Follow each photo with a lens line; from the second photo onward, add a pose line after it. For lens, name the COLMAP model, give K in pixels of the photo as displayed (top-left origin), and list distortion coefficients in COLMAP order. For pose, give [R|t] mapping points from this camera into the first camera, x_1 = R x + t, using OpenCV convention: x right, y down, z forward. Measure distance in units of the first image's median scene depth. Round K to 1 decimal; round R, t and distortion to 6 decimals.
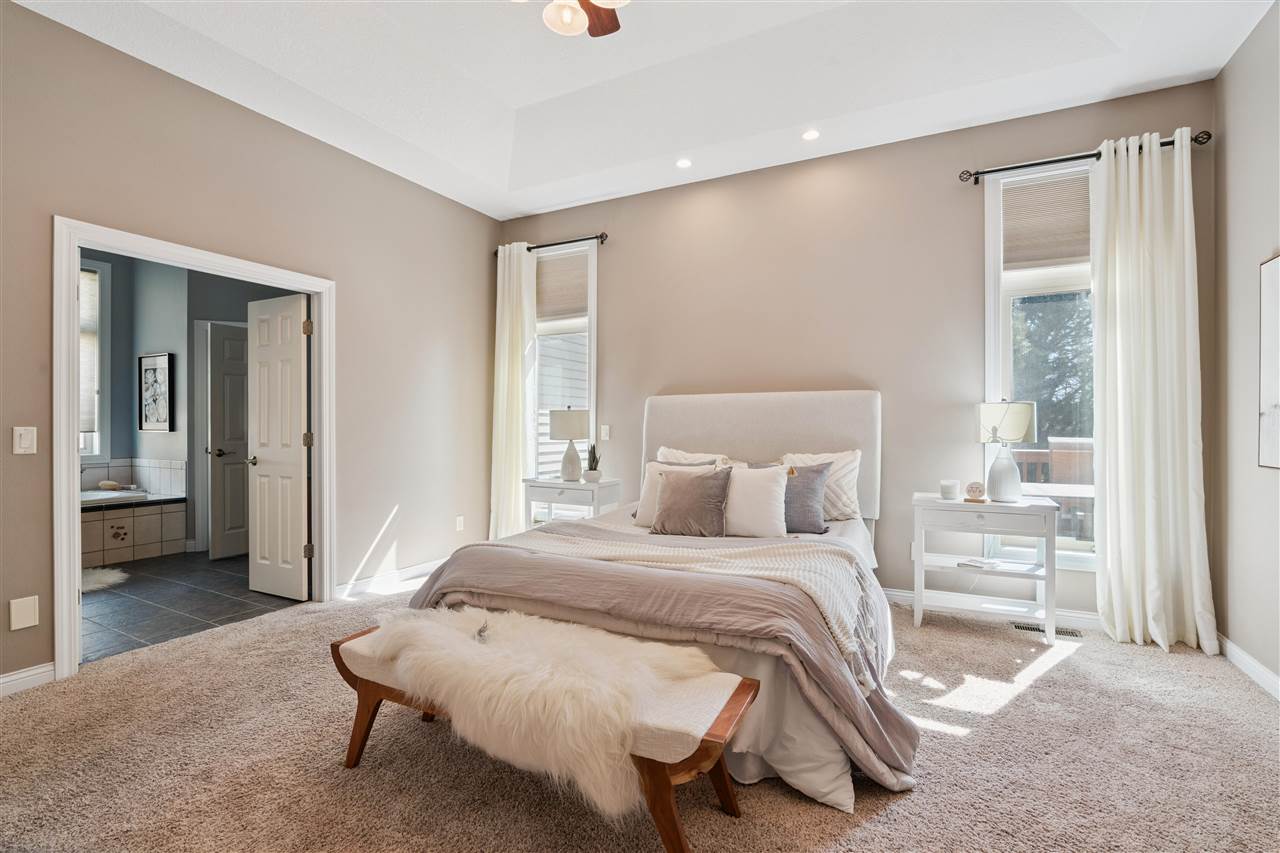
lens RADIAL K [[583.8, 0, 640.6], [0, 583.8, 431.3], [0, 0, 1]] dist [-0.010656, 0.000234]
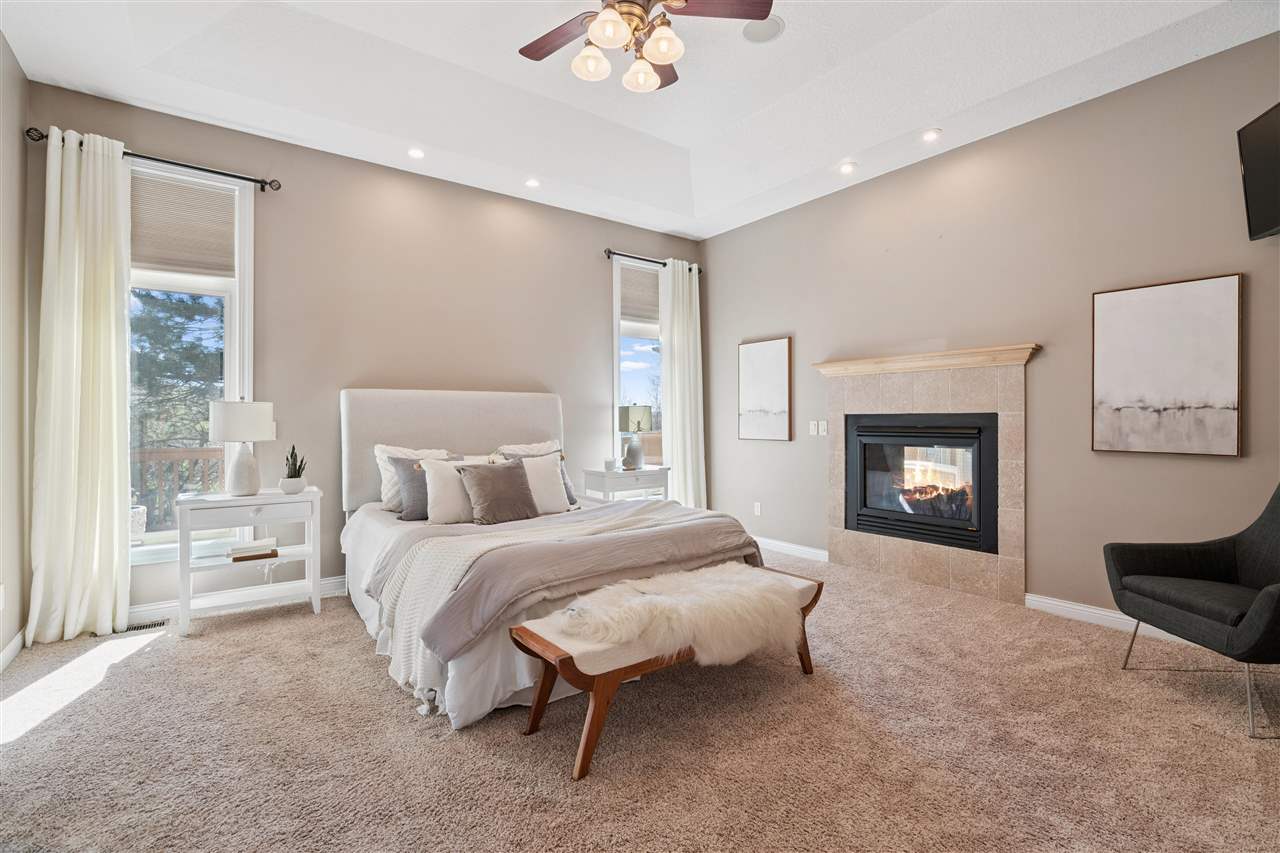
lens RADIAL K [[585.2, 0, 641.7], [0, 585.2, 422.7], [0, 0, 1]] dist [-0.011100, 0.001060]
pose [[0.441164, -0.004962, 0.897413, -0.690687], [0.012849, 0.999917, -0.000788, -0.002389], [-0.897335, 0.011878, 0.441191, 0.251380]]
